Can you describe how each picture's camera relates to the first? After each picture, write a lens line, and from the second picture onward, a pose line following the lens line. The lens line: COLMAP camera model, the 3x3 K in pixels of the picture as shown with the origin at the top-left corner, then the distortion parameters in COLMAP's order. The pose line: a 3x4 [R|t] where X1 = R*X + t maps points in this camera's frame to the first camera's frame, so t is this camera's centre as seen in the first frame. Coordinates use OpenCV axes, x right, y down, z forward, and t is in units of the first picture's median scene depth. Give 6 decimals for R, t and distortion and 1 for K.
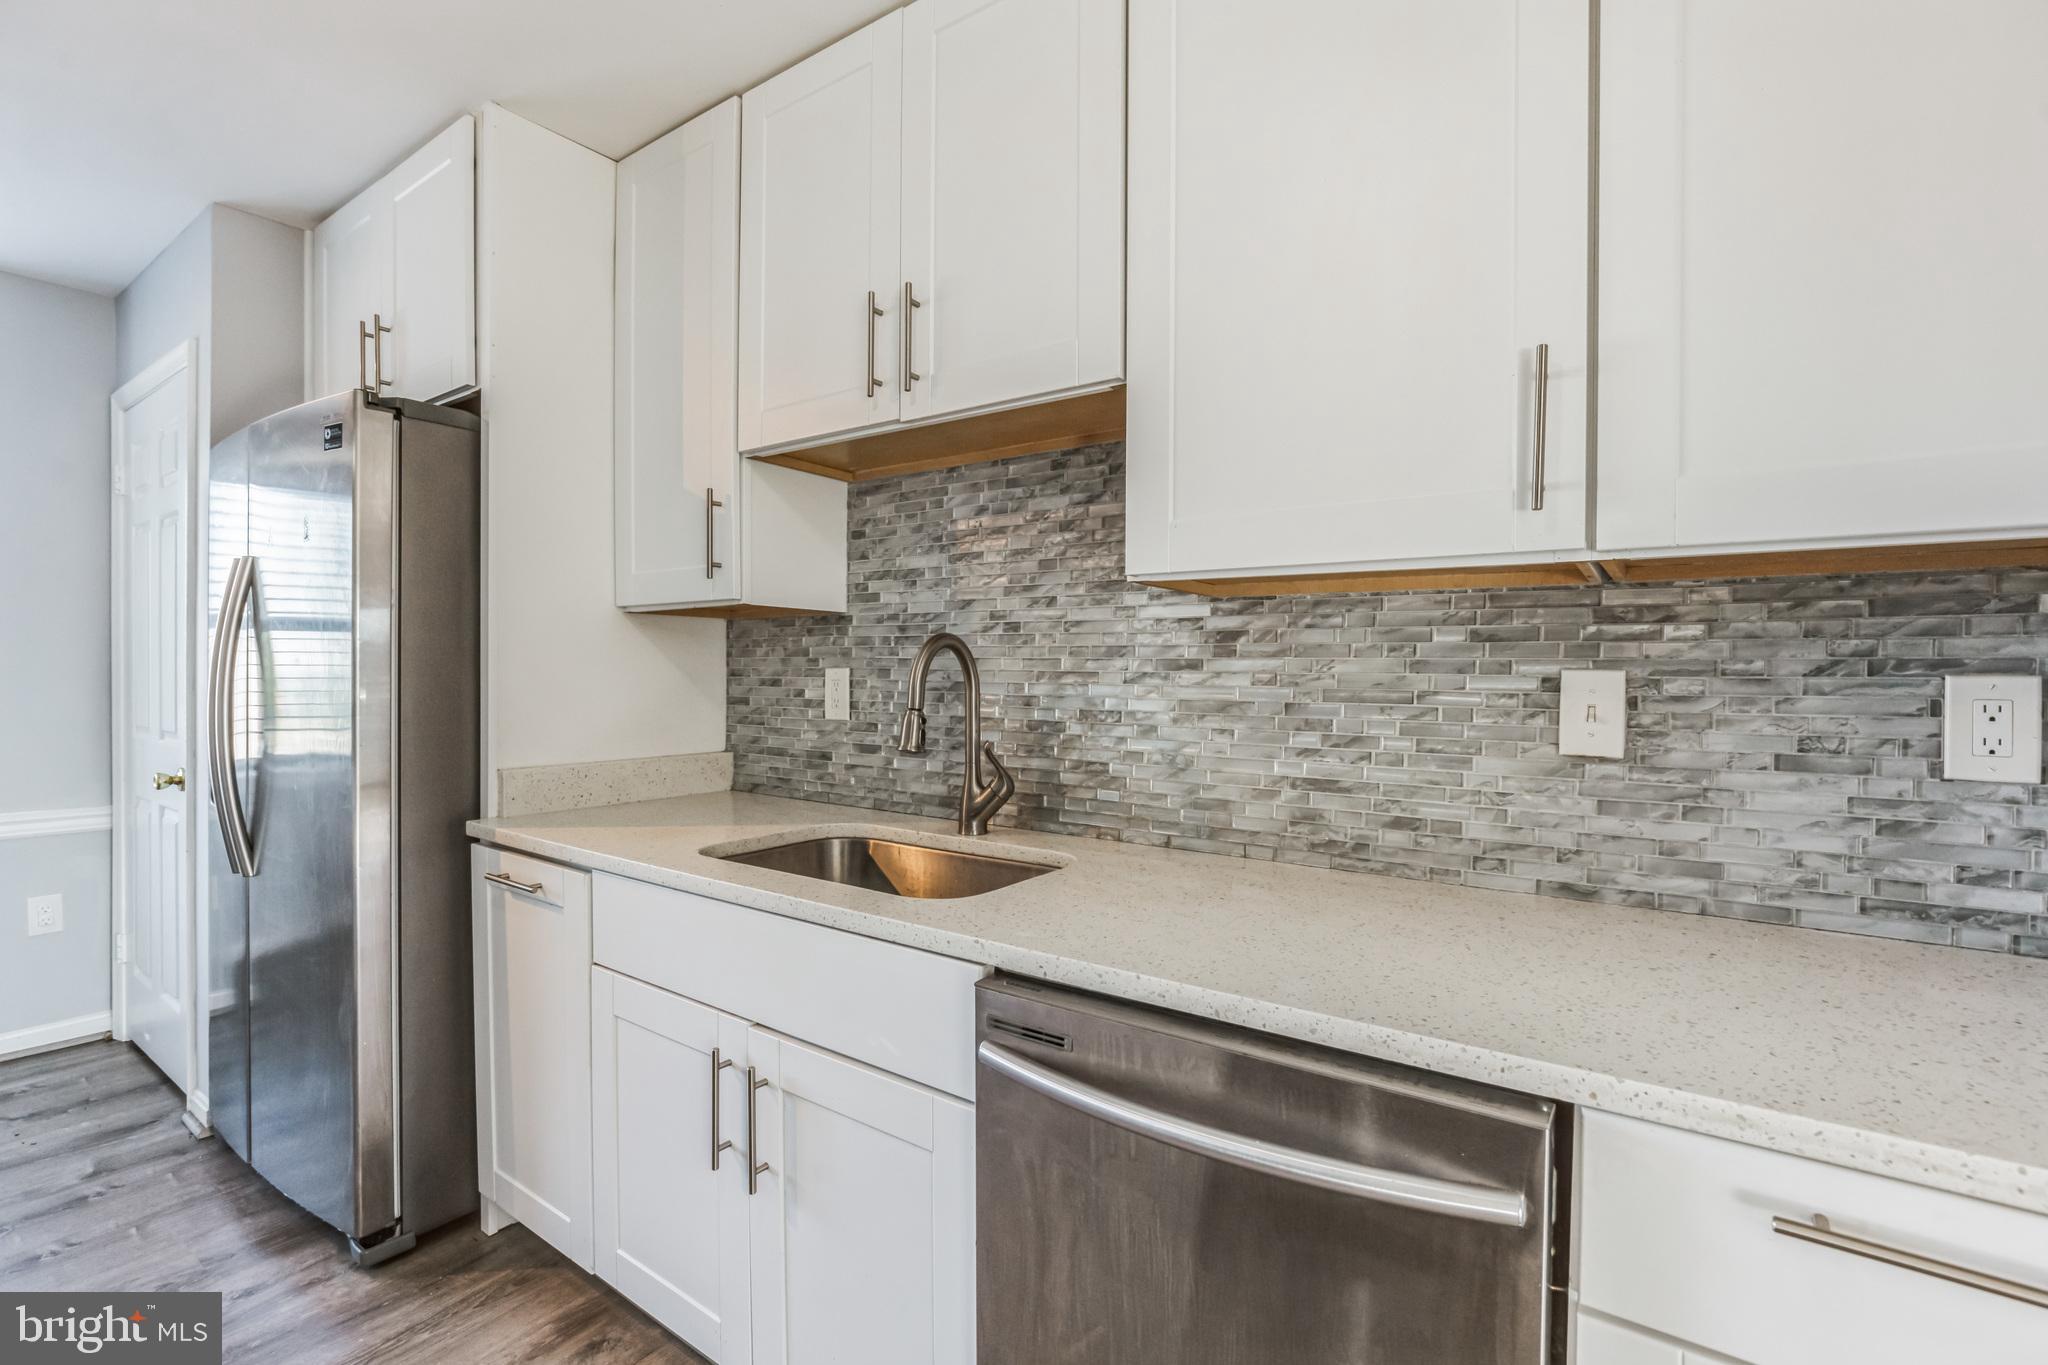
lens RADIAL K [[953.2, 0, 1057.3], [0, 953.2, 678.2], [0, 0, 1]] dist [-0.017158, 0.005532]
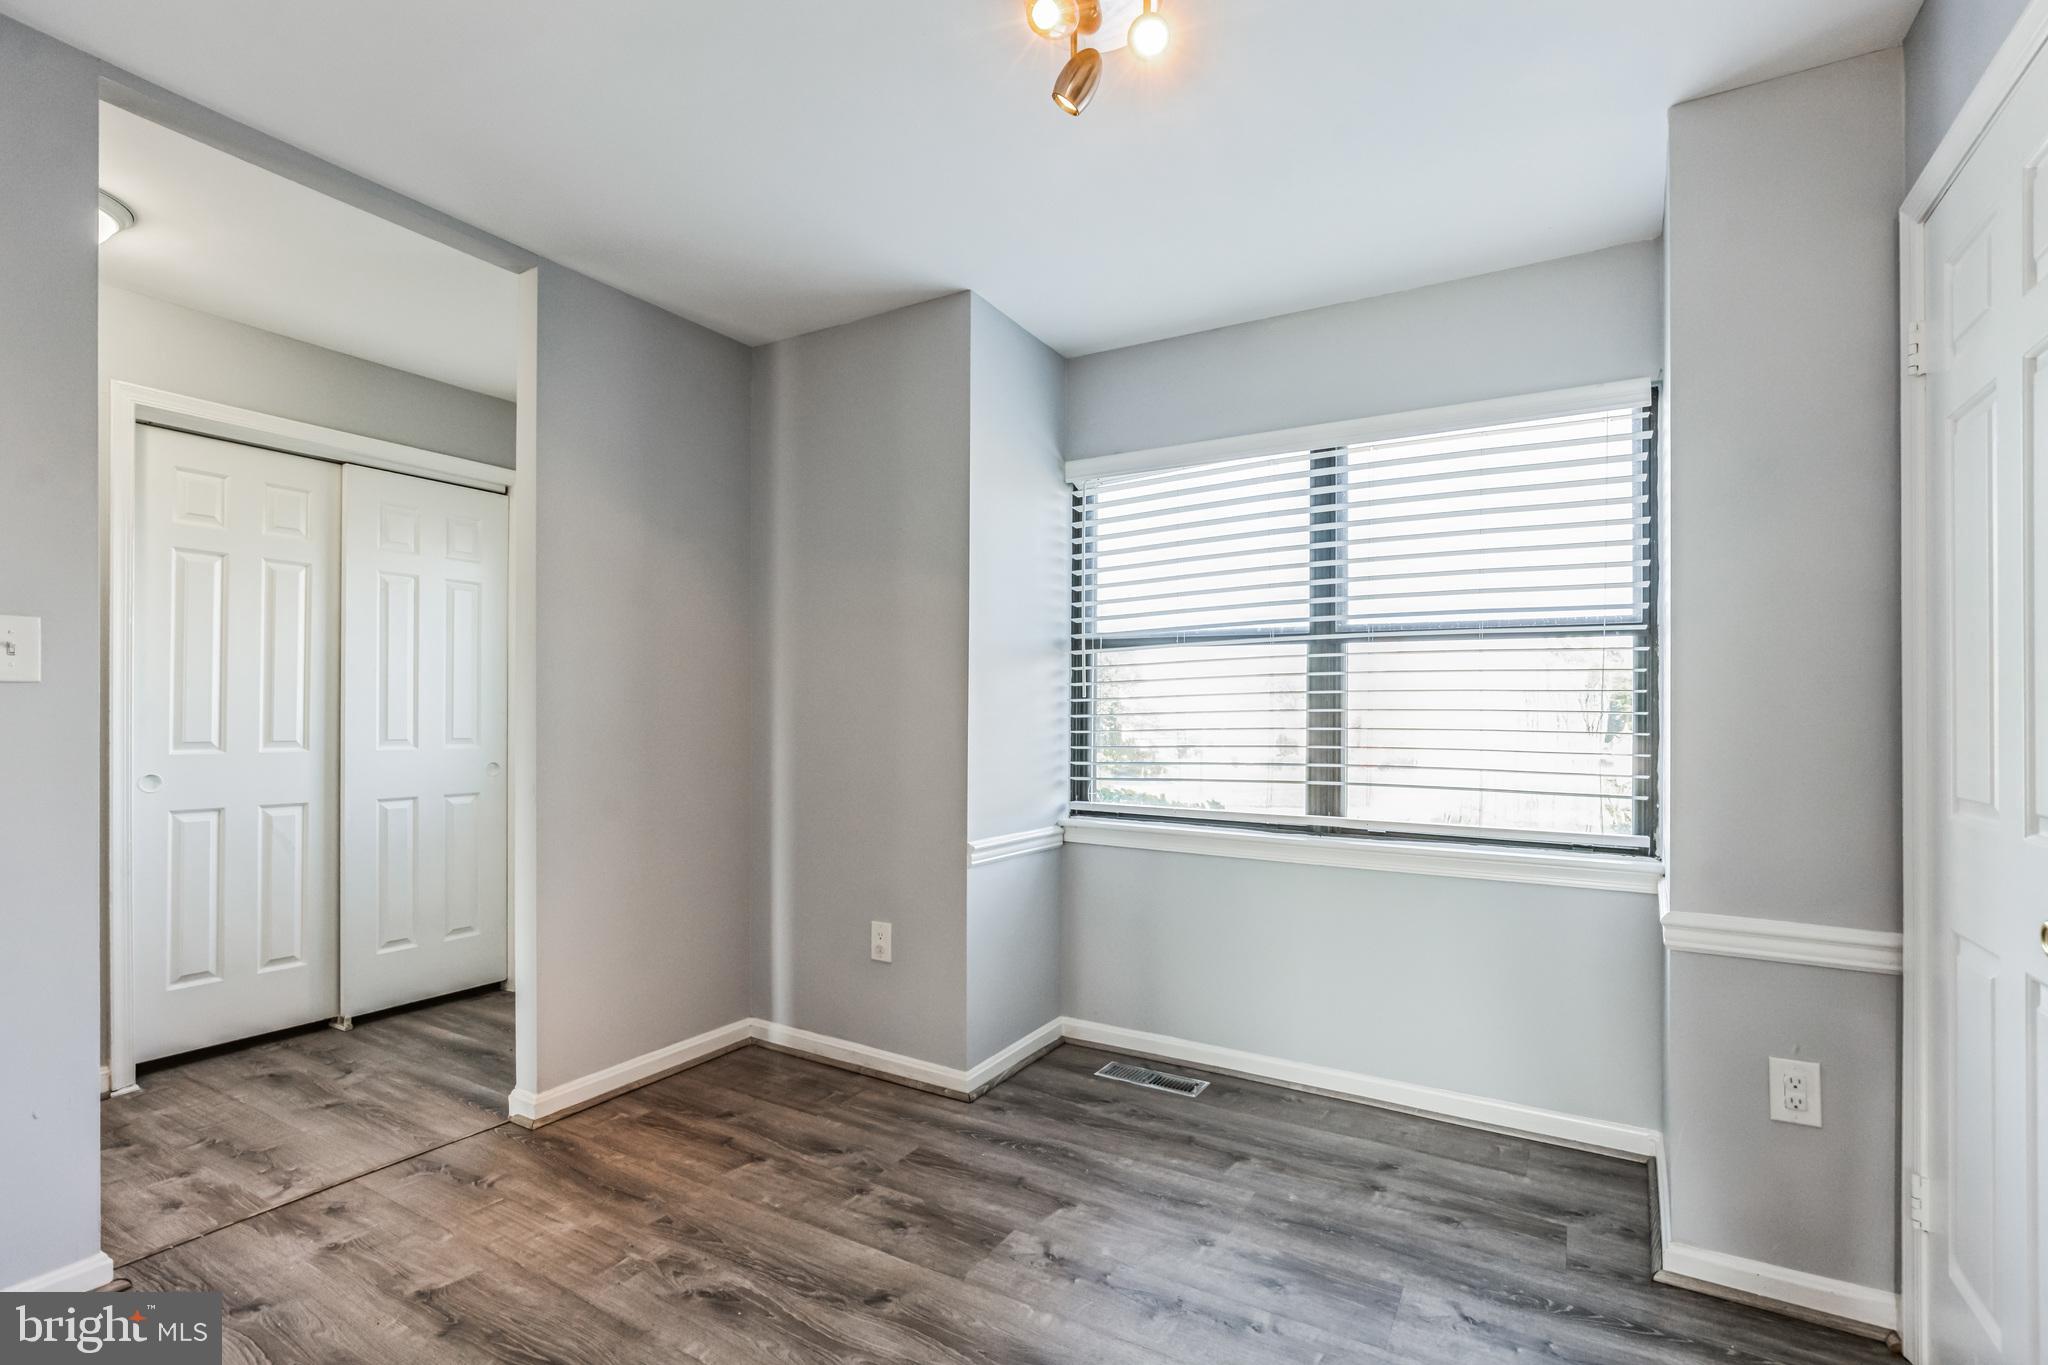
lens RADIAL K [[953.2, 0, 1016.9], [0, 953.2, 697.9], [0, 0, 1]] dist [-0.017158, 0.005532]
pose [[0.078070, -0.022836, -0.996686, -0.490243], [-0.019281, 0.999516, -0.024411, 0.018698], [0.996761, 0.021123, 0.077592, 0.435290]]
